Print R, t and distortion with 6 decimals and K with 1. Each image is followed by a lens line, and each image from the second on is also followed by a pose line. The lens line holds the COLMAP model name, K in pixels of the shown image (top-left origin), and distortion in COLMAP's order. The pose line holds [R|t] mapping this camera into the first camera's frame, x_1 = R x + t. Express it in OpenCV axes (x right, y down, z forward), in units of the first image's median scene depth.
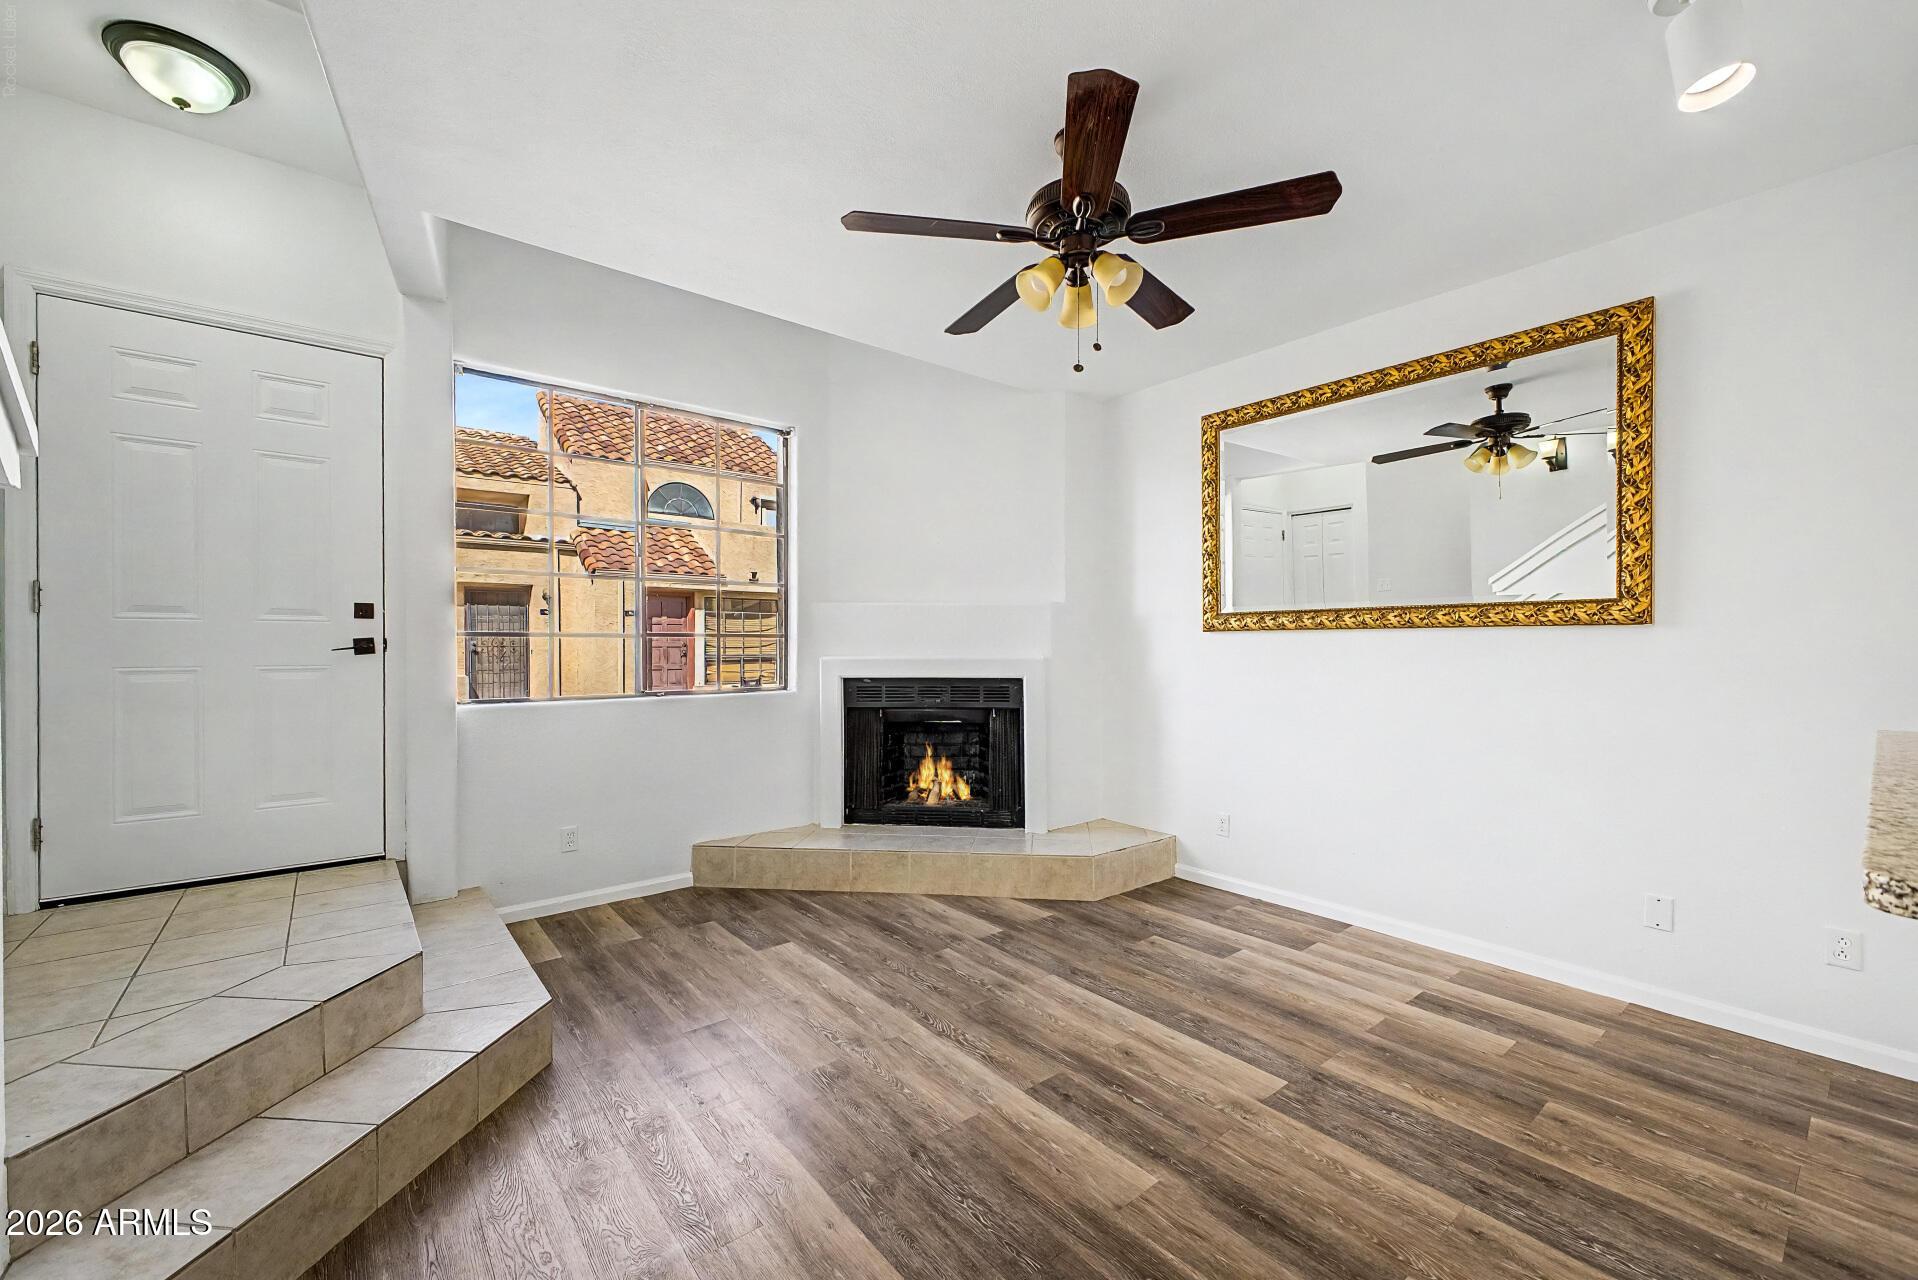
lens RADIAL K [[765.3, 0, 959.0], [0, 765.3, 640.0], [0, 0, 1]] dist [0.037321, -0.011326]
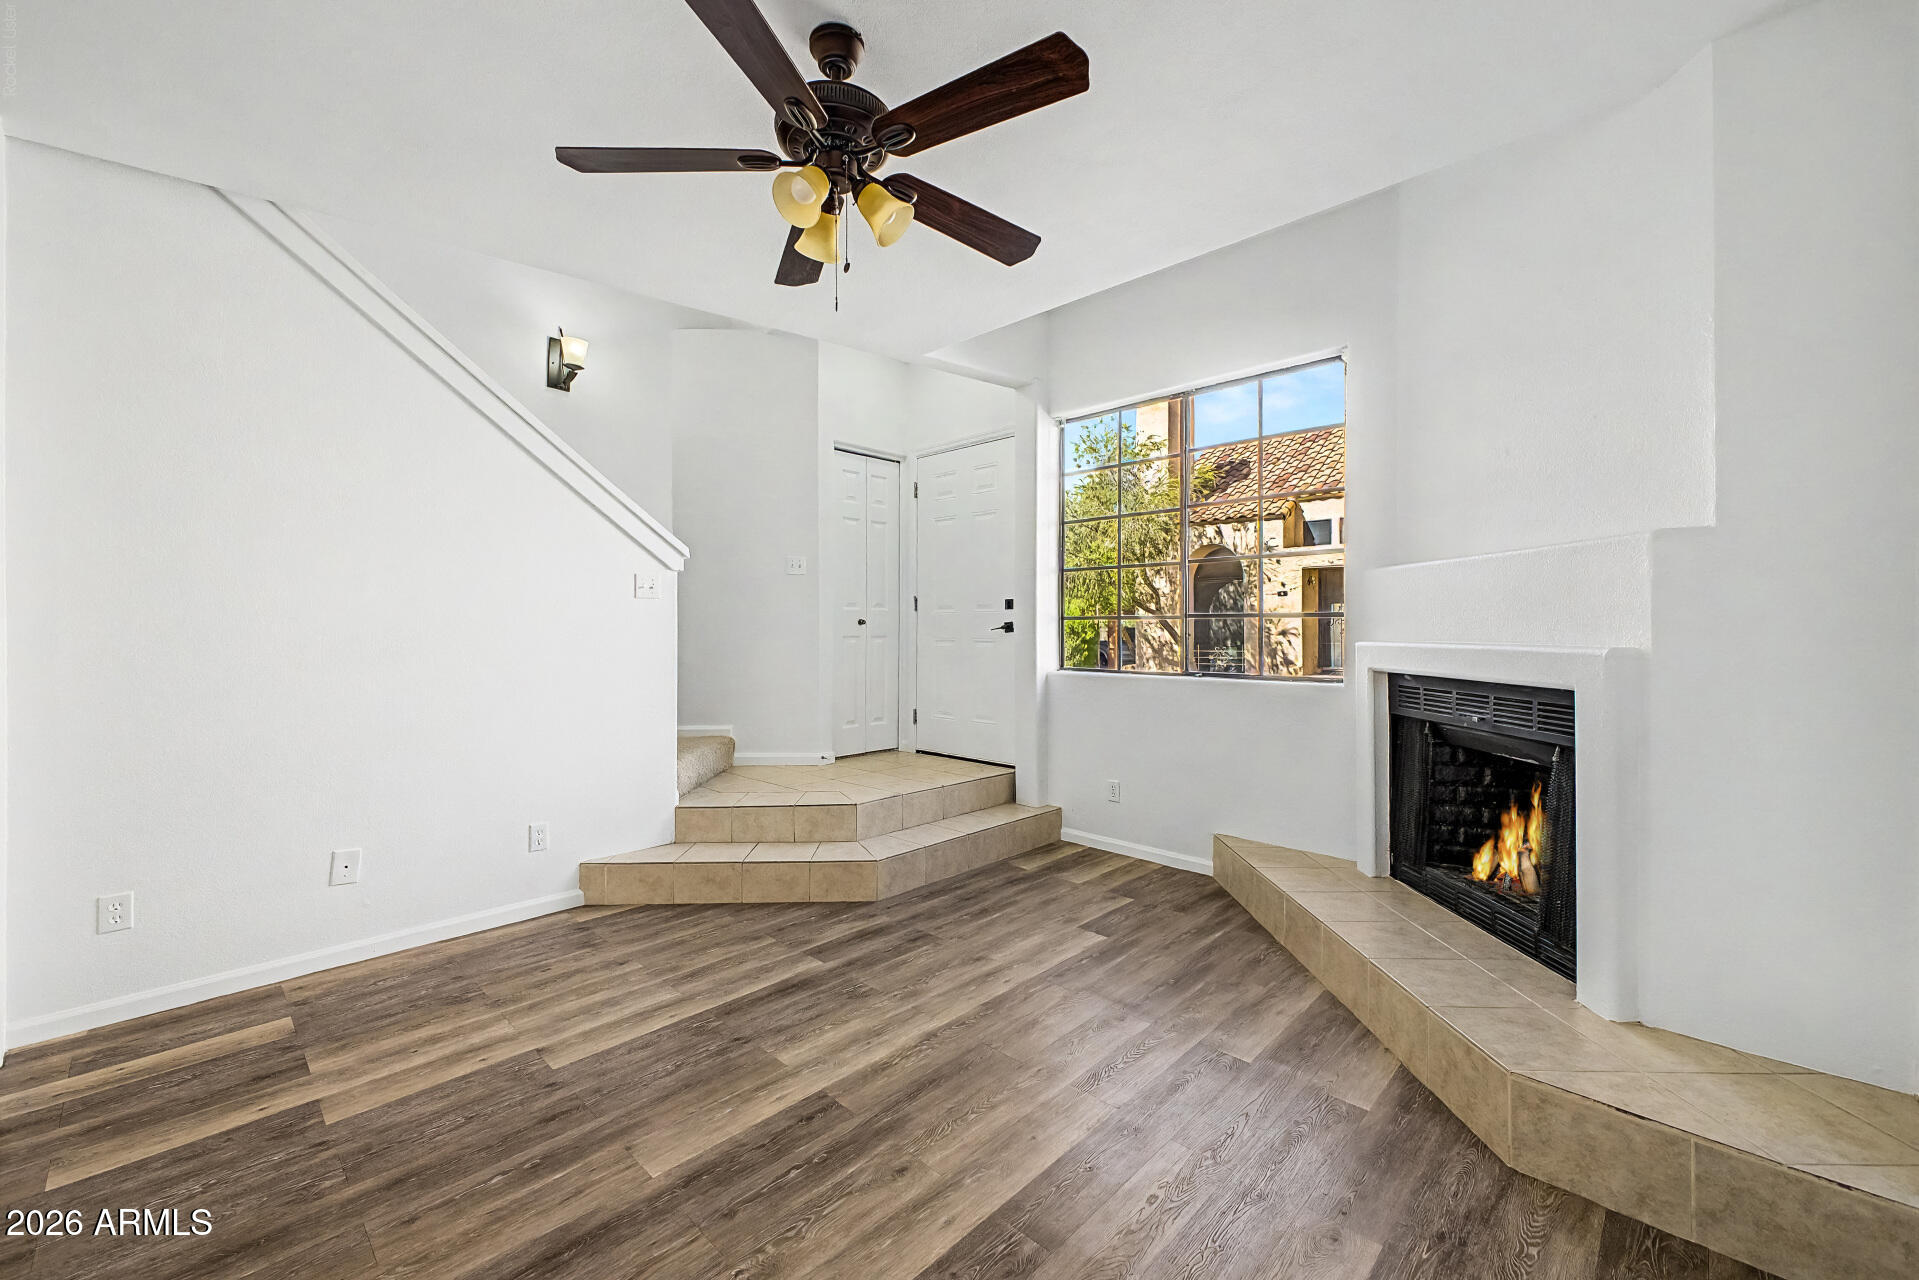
lens RADIAL K [[762.4, 0, 960.5], [0, 762.4, 628.6], [0, 0, 1]] dist [0.033322, -0.011012]
pose [[0.133282, 0.002869, -0.991074, 0.604618], [0.006429, 0.999972, 0.003760, 0.003353], [0.991057, -0.006872, 0.133260, 0.599799]]
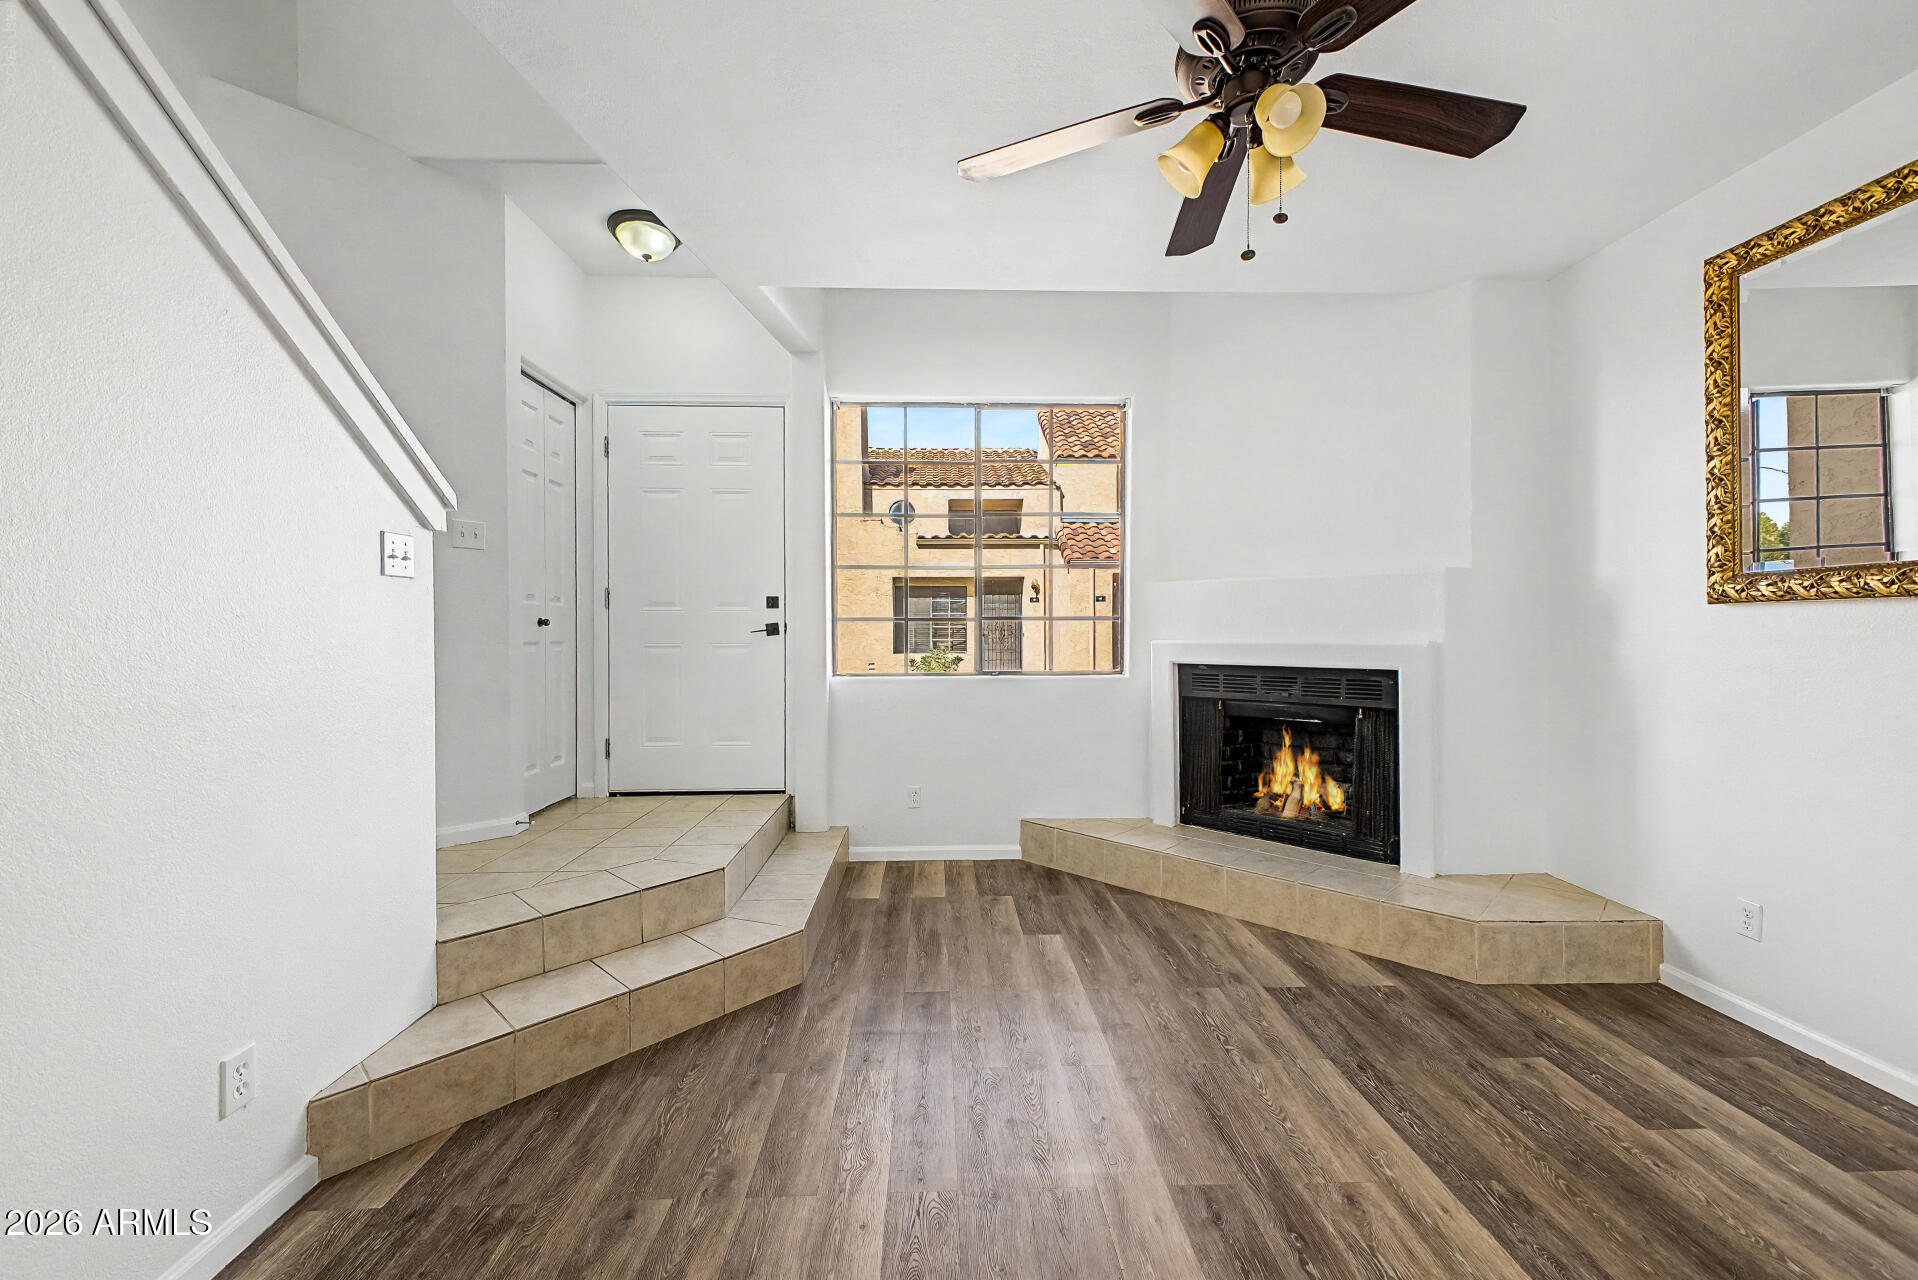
lens RADIAL K [[762.0, 0, 960.0], [0, 762.0, 628.6], [0, 0, 1]] dist [0.033322, -0.011012]
pose [[0.799529, -0.002344, -0.600623, 0.224261], [0.006285, 0.999970, 0.004463, 0.002532], [0.600594, -0.007343, 0.799520, 0.136414]]
